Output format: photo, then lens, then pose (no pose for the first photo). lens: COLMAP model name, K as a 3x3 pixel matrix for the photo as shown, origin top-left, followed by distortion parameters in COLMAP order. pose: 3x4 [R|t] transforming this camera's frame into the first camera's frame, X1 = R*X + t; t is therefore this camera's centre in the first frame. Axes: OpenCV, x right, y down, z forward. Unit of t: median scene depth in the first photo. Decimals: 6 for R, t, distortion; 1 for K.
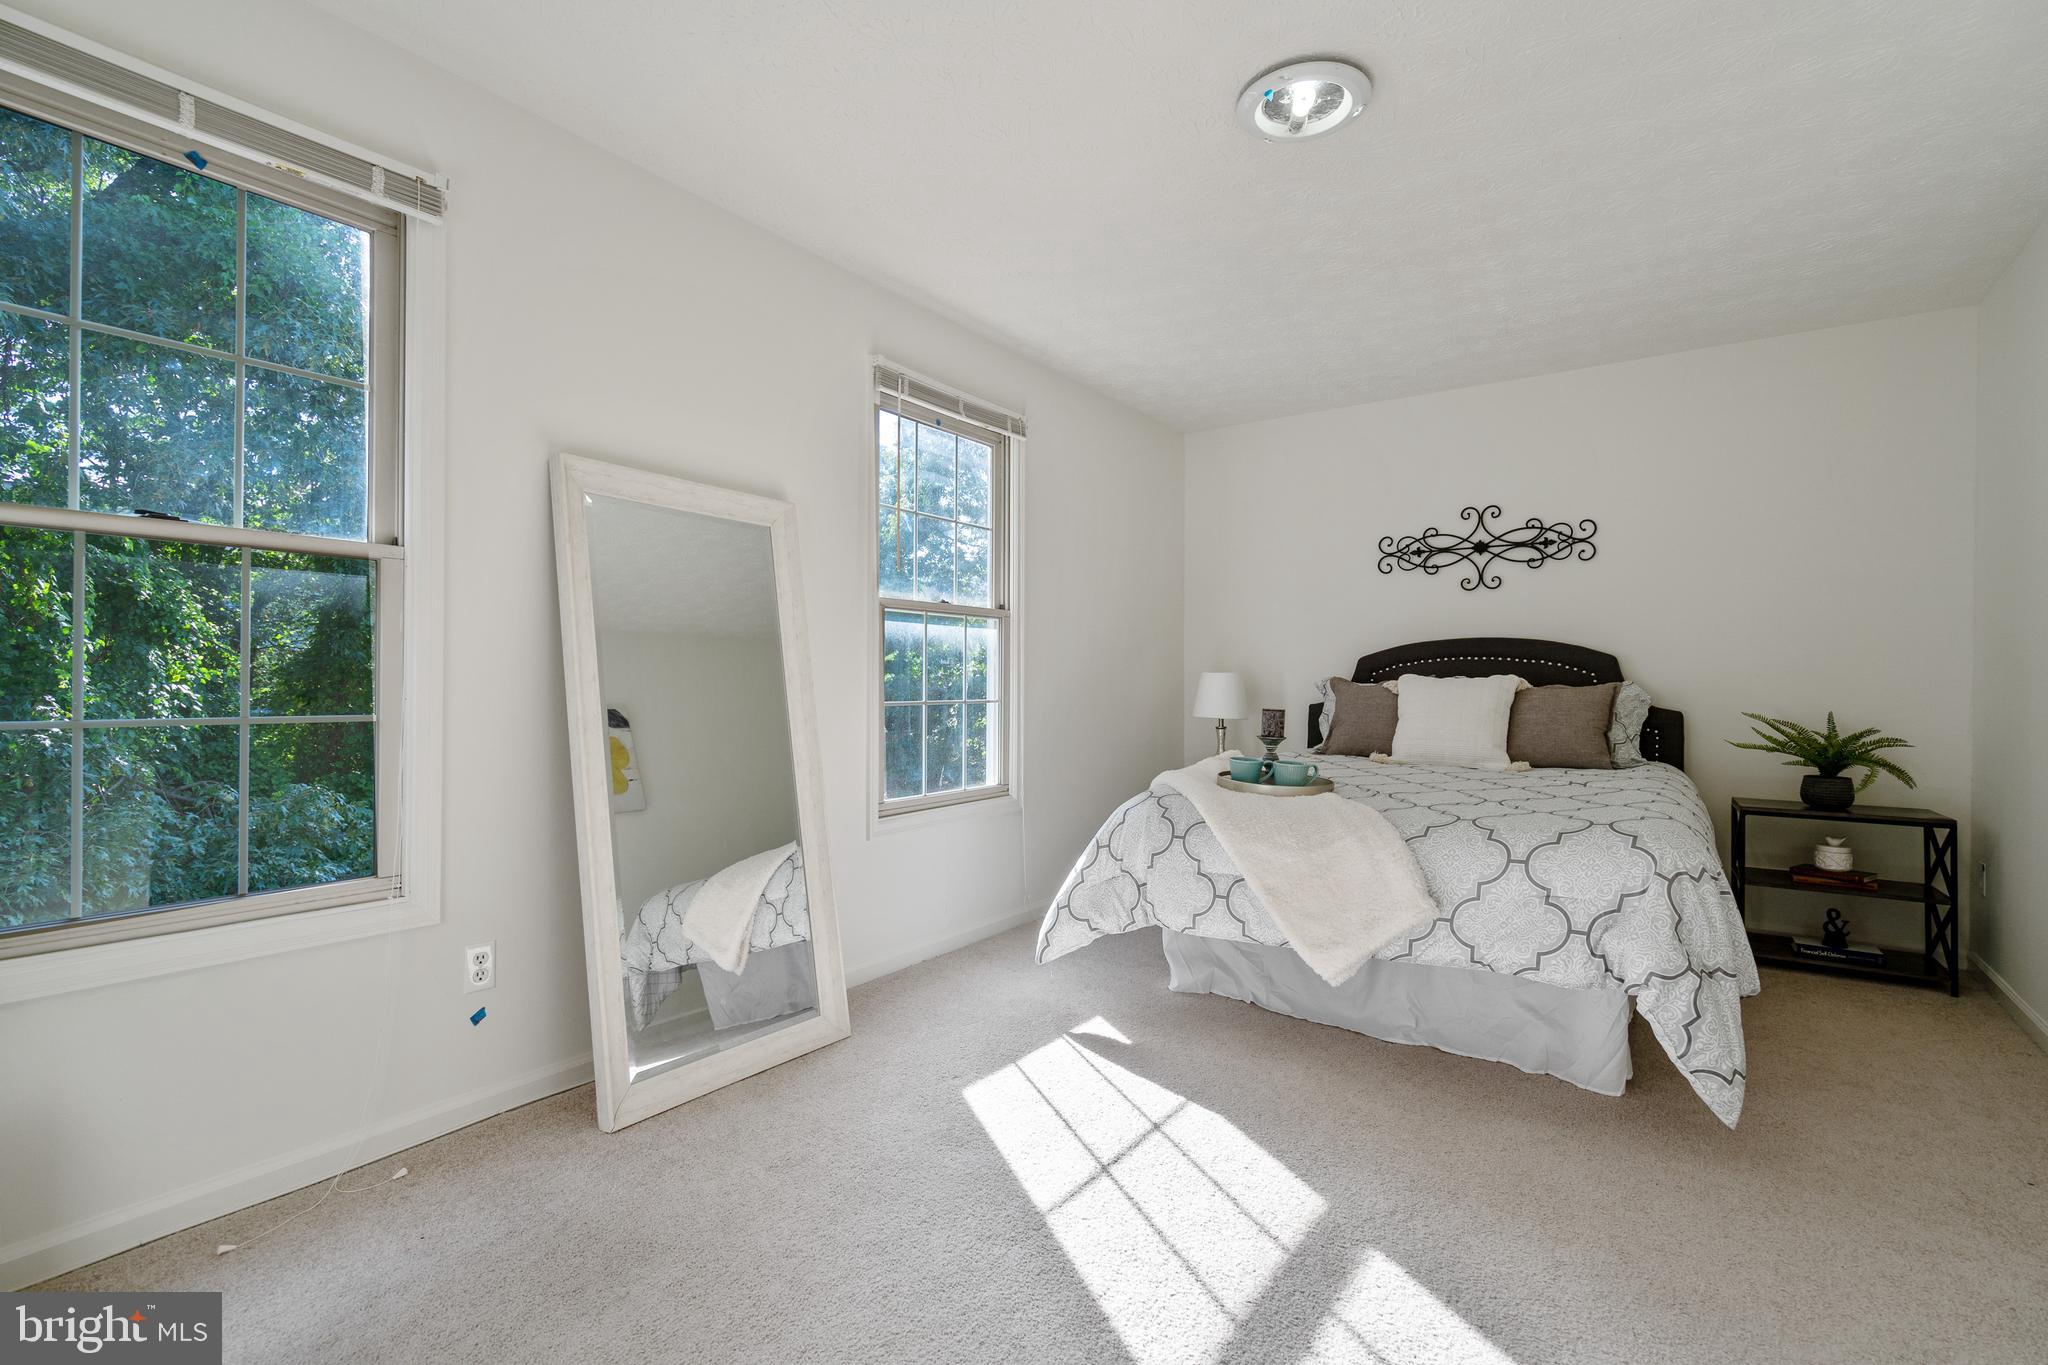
lens RADIAL K [[947.4, 0, 1024.0], [0, 947.4, 682.5], [0, 0, 1]] dist [-0.001983, 0.000211]
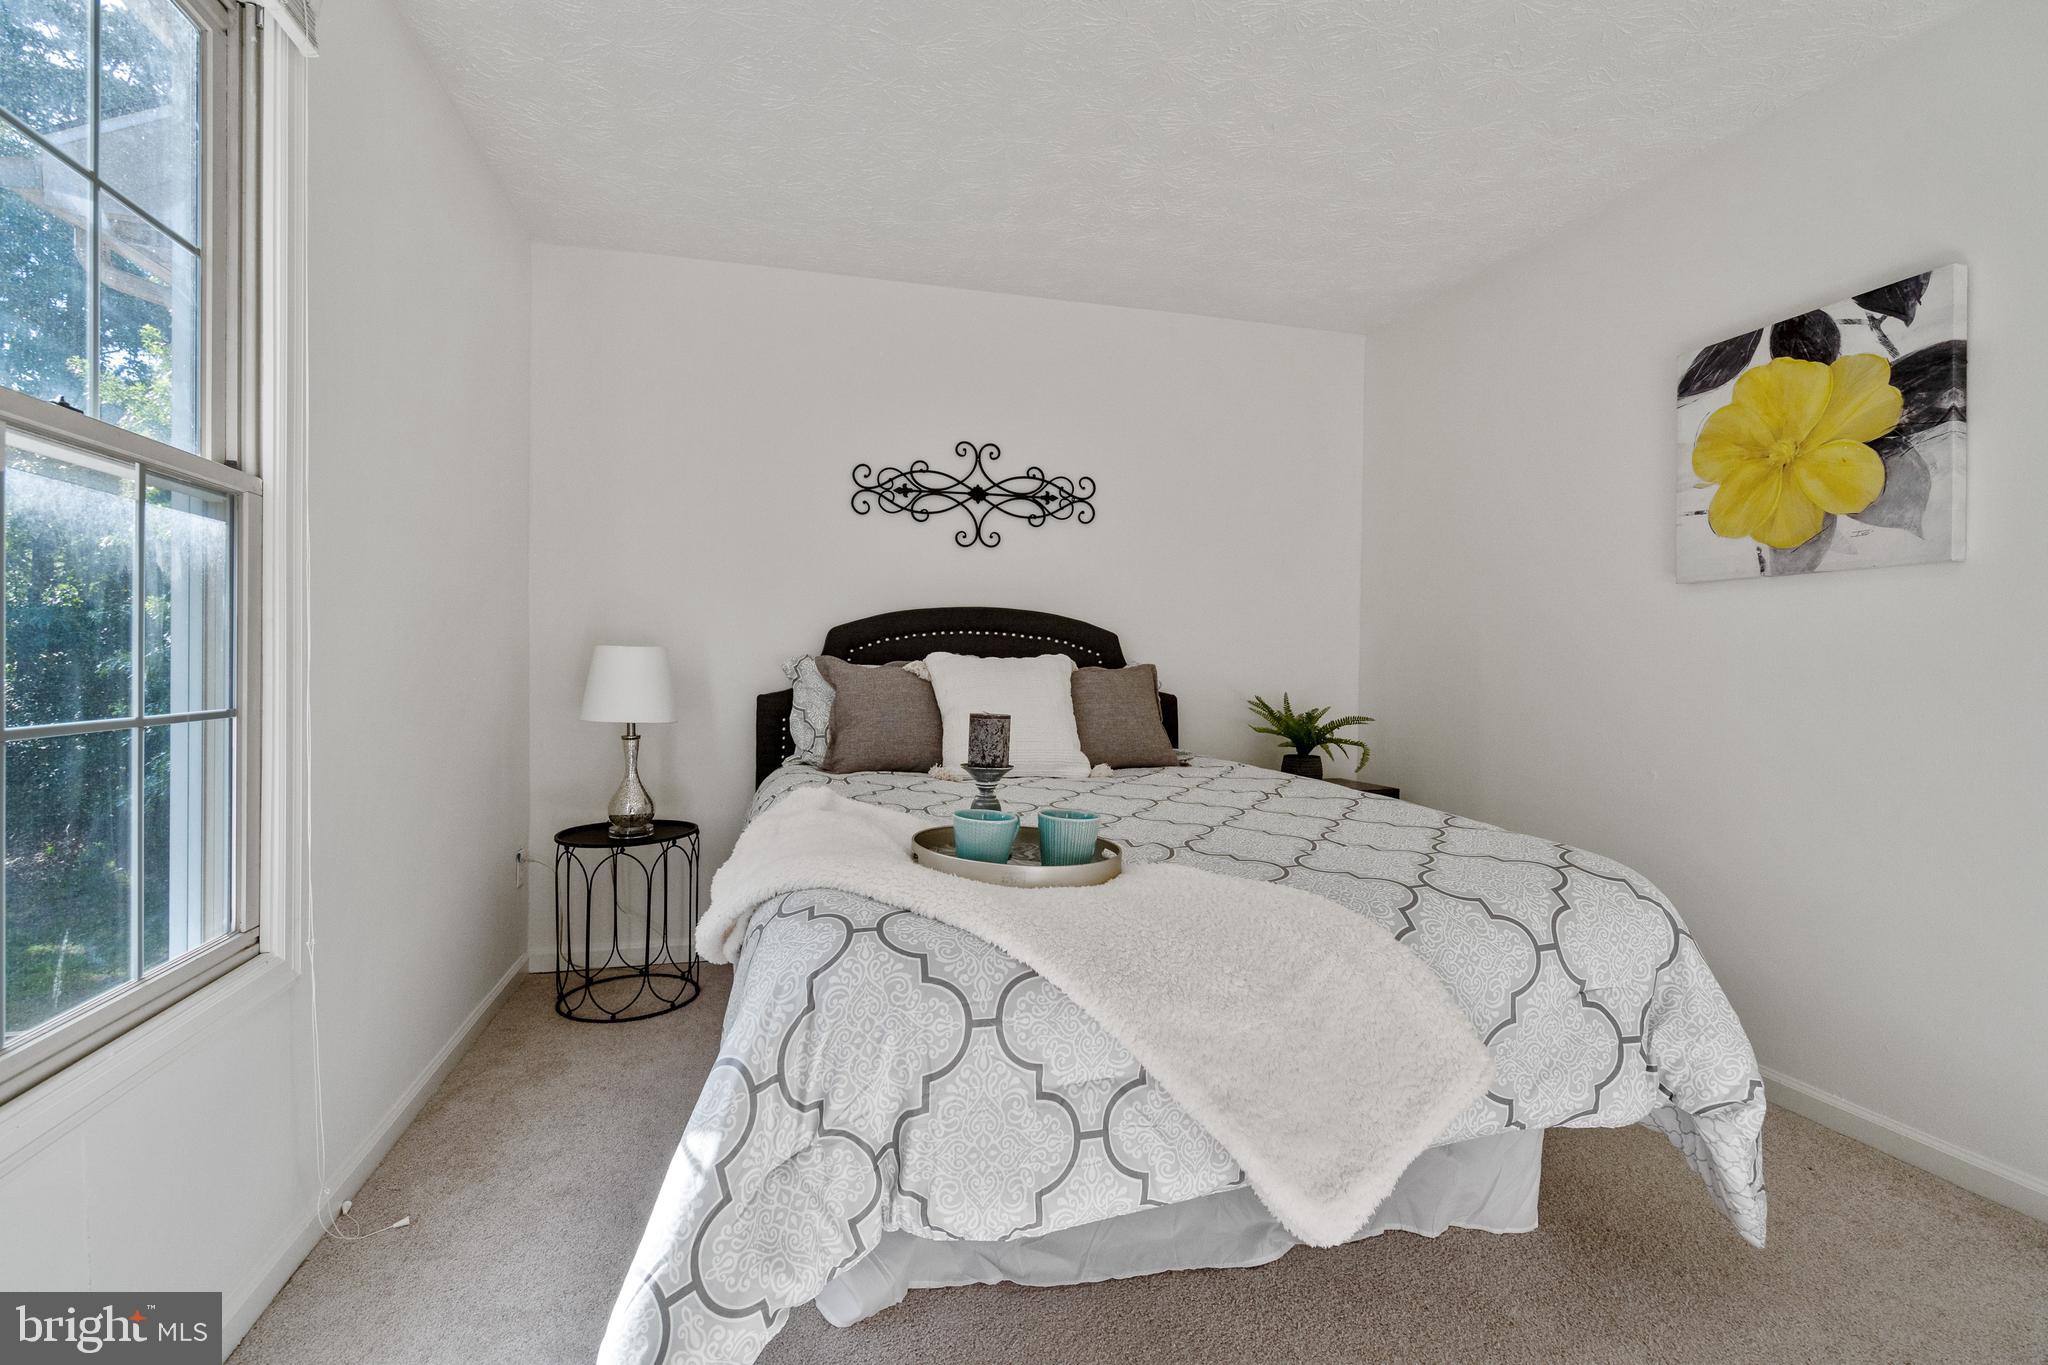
lens RADIAL K [[938.0, 0, 1030.5], [0, 938.0, 669.4], [0, 0, 1]] dist [0.000123, 0.000623]
pose [[0.632757, -0.004545, 0.774337, -0.145735], [-0.003204, 0.999959, 0.008487, -0.002622], [-0.774344, -0.007852, 0.632717, 0.663251]]
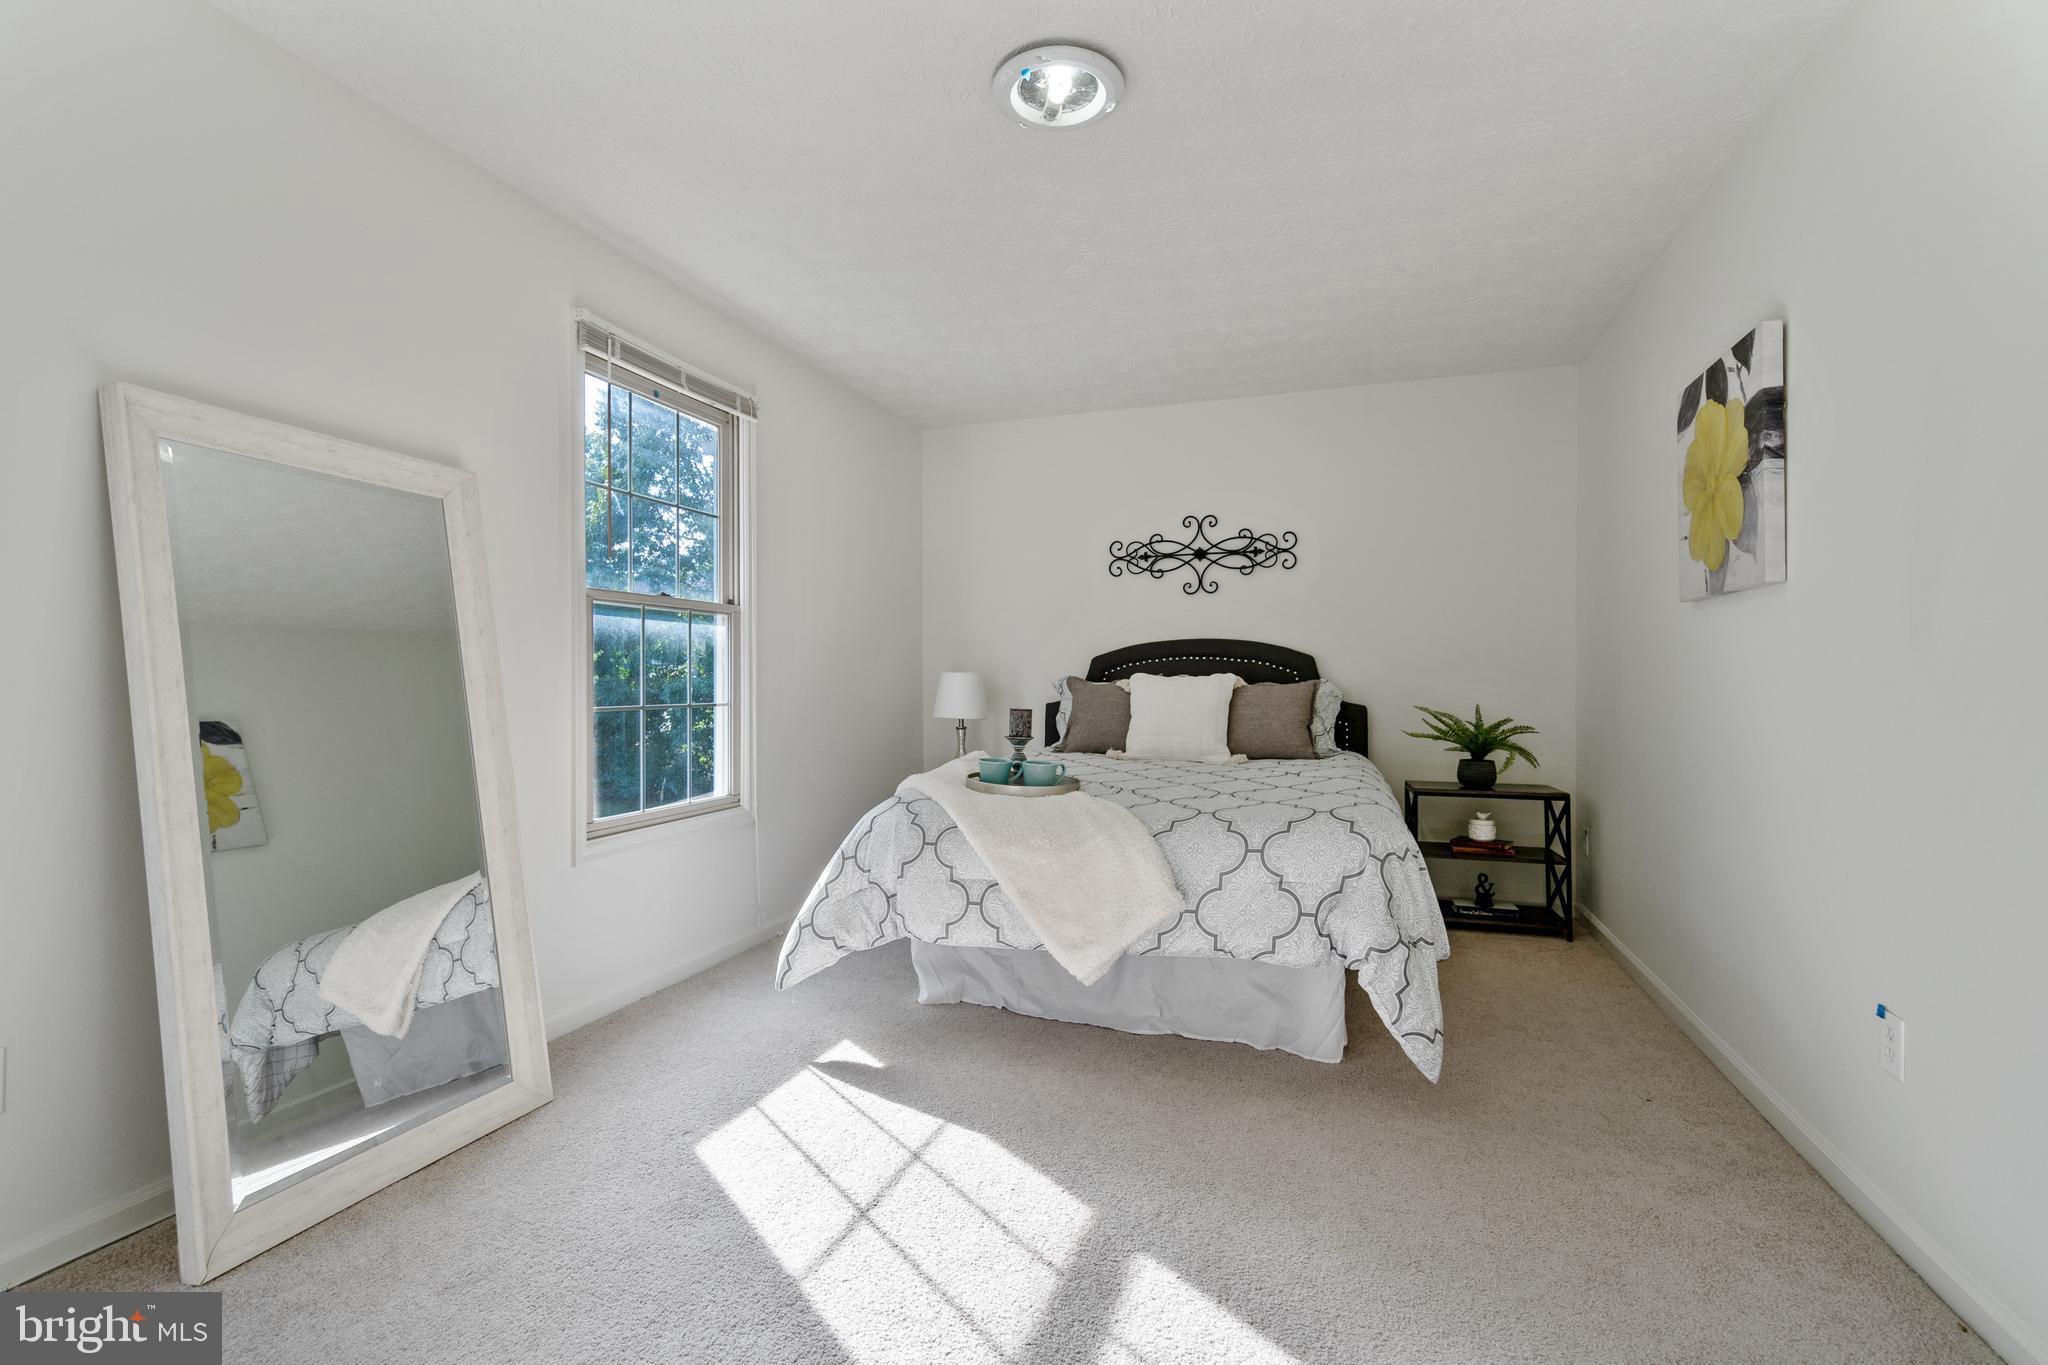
lens RADIAL K [[946.4, 0, 1027.8], [0, 946.4, 680.5], [0, 0, 1]] dist [0.002310, 0.014477]
pose [[0.957913, -0.005760, 0.286999, -0.014838], [0.006475, 0.999978, -0.001543, 0.000033], [-0.286984, 0.003336, 0.957929, 0.050063]]
